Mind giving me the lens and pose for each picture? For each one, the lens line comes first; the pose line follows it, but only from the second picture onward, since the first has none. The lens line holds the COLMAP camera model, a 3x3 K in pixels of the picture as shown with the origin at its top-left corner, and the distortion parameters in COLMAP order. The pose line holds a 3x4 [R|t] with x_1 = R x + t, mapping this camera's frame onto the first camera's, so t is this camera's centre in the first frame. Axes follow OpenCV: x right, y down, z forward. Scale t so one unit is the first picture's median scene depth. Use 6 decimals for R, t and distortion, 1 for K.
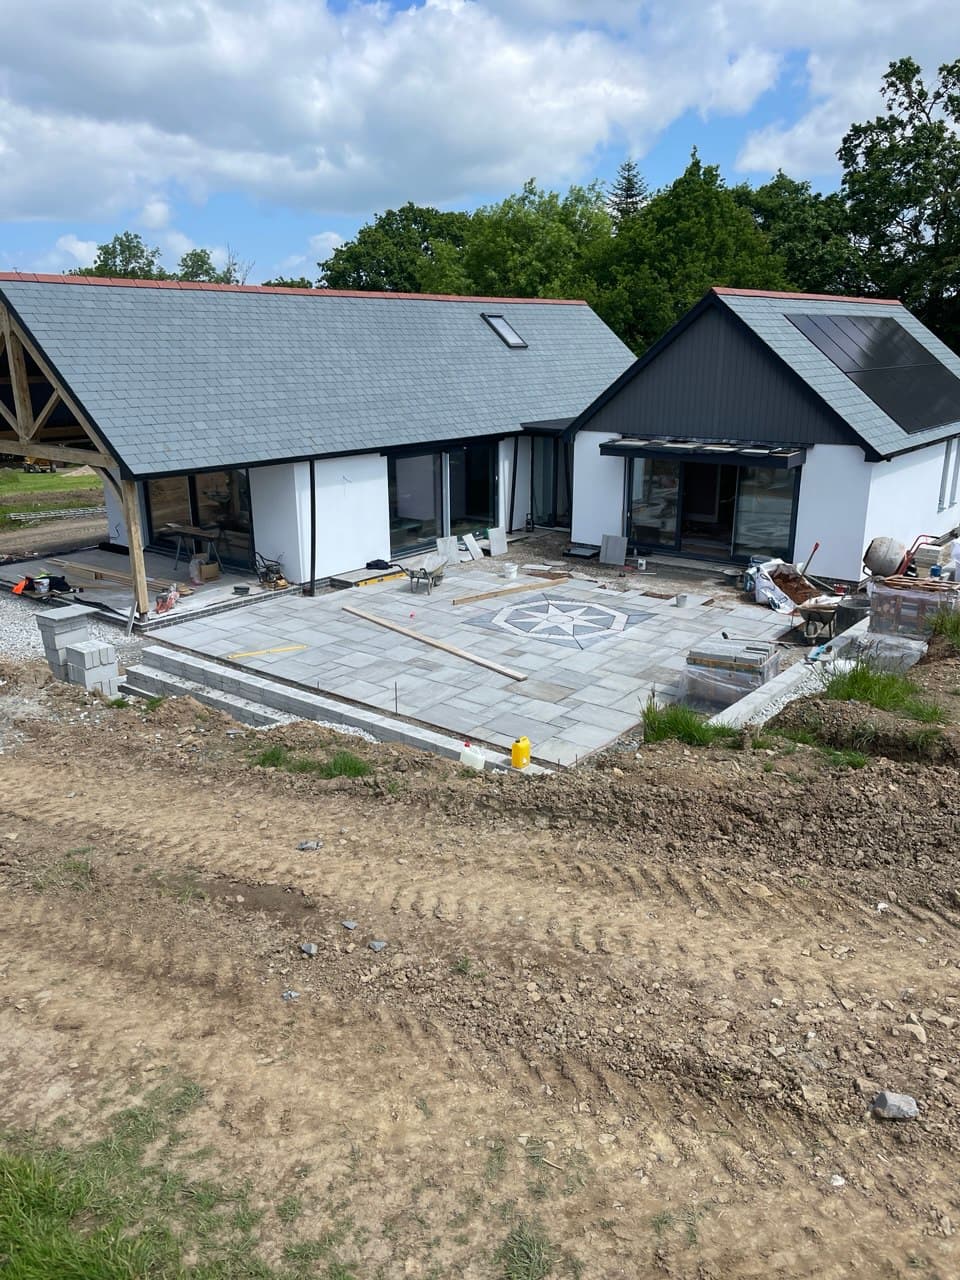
lens RADIAL K [[942.3, 0, 480.0], [0, 942.3, 640.0], [0, 0, 1]] dist [0.002173, -0.000560]
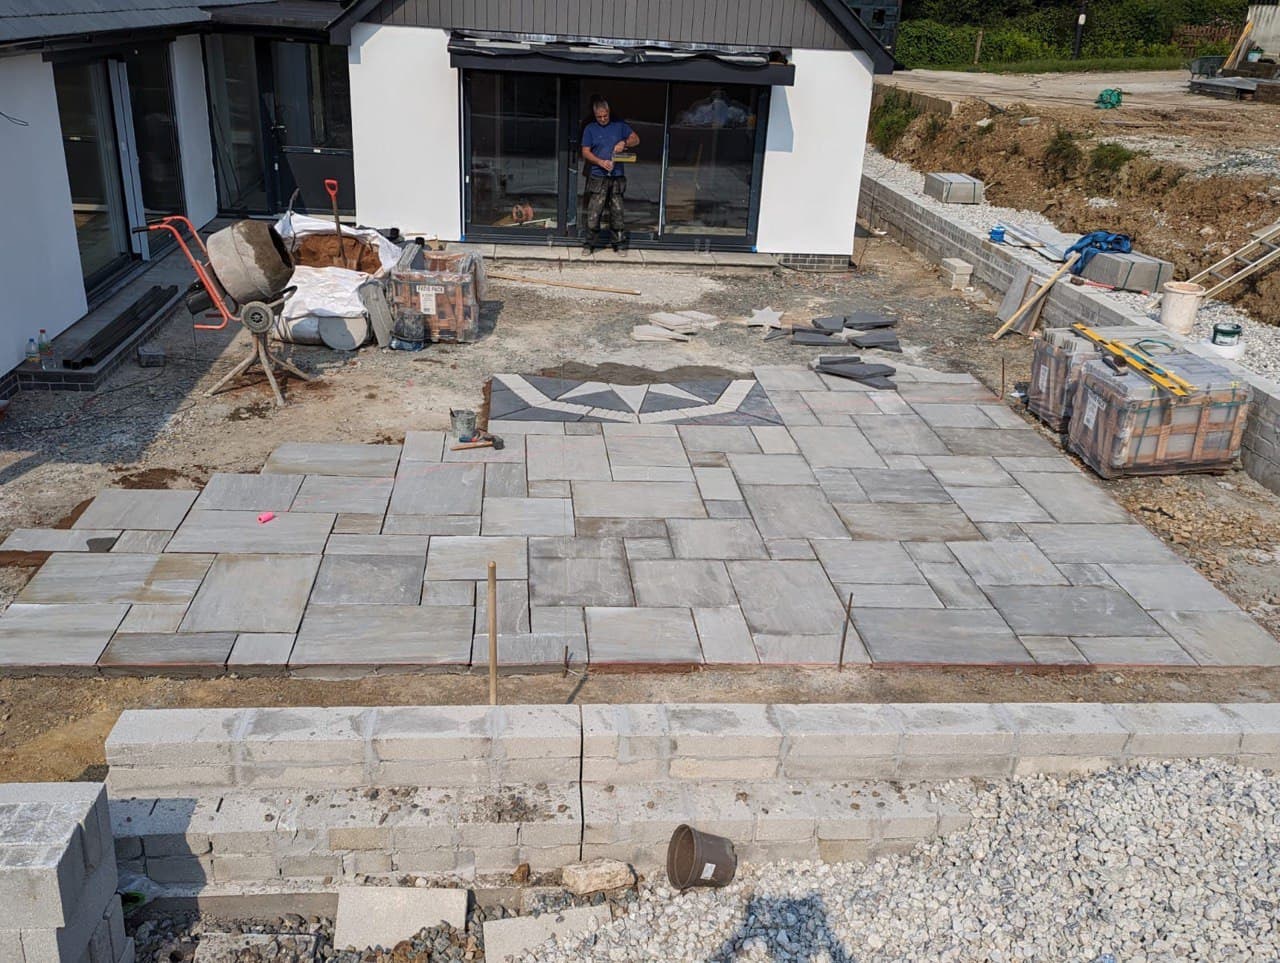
lens RADIAL K [[1123.2, 0, 640.0], [0, 1123.2, 481.5], [0, 0, 1]] dist [0.067959, -0.009331]
pose [[0.712401, -0.232444, 0.662159, -0.370869], [0.149078, 0.972143, 0.180872, -0.084098], [-0.685756, -0.030140, 0.727207, 0.557963]]
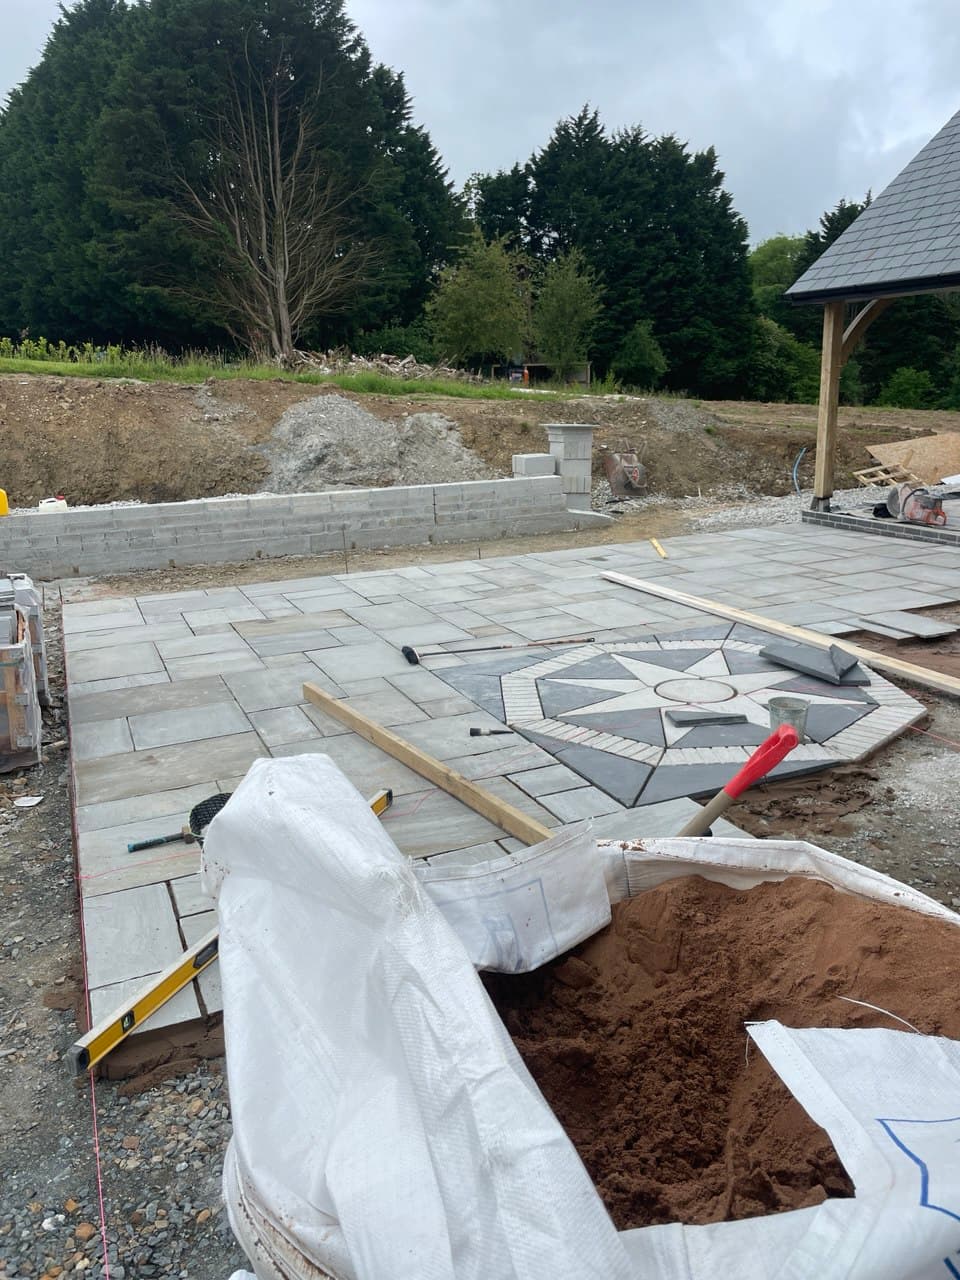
lens RADIAL K [[942.3, 0, 480.0], [0, 942.3, 640.0], [0, 0, 1]] dist [0.002173, -0.000560]
pose [[-0.451813, 0.246590, -0.857355, 0.438367], [-0.238574, 0.892639, 0.382463, -0.162019], [0.859620, 0.377345, -0.344476, 1.107887]]
